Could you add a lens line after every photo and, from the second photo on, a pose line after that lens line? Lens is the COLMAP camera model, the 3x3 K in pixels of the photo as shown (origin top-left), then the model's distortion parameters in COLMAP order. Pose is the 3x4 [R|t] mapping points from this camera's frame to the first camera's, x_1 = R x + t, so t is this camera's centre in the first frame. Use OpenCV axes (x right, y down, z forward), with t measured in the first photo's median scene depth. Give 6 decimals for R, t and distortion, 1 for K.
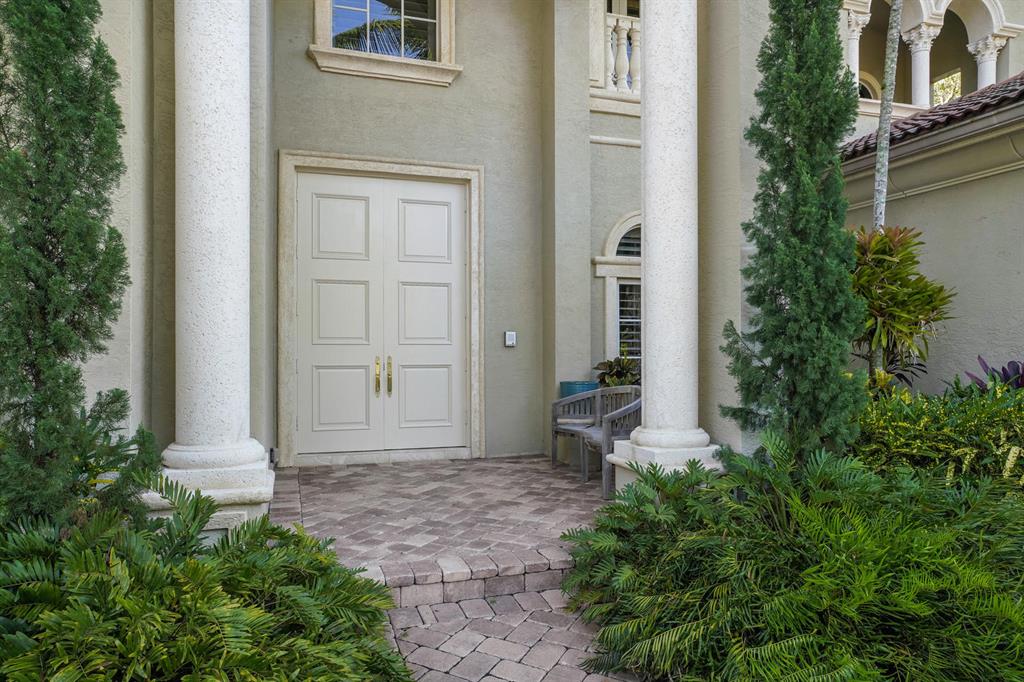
lens RADIAL K [[671.4, 0, 512.0], [0, 671.4, 341.0], [0, 0, 1]] dist [-0.000420, 0.004029]
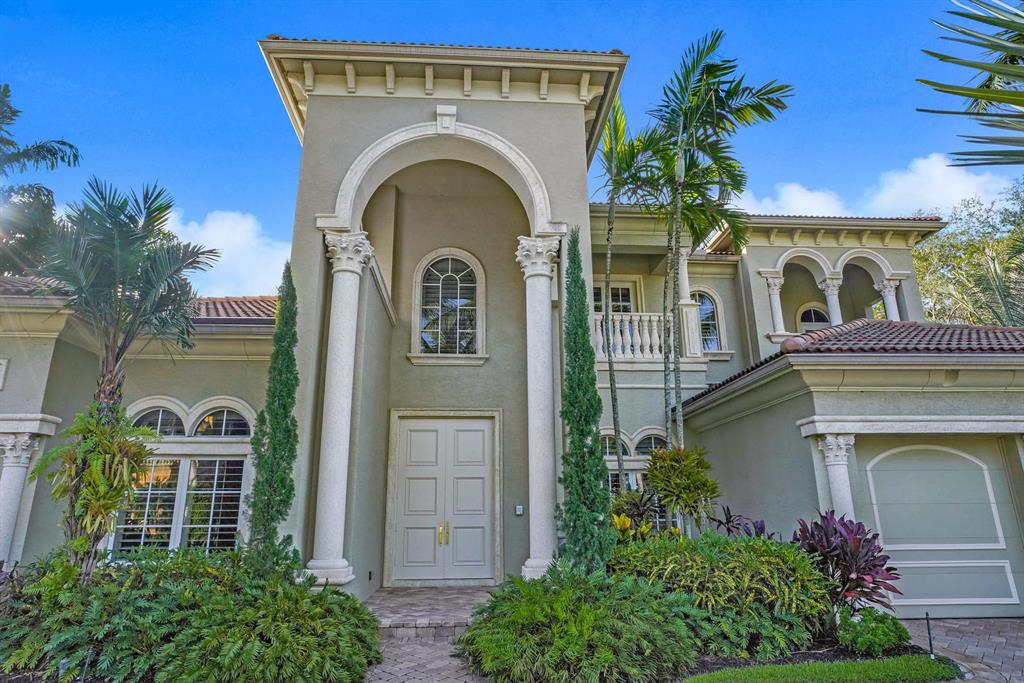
lens RADIAL K [[599.3, 0, 512.0], [0, 599.3, 341.5], [0, 0, 1]] dist [-0.020522, 0.000575]
pose [[0.967541, -0.079153, -0.239999, 0.385426], [0.012657, 0.963670, -0.266797, -0.011378], [0.252397, 0.255099, 0.933392, -0.513957]]
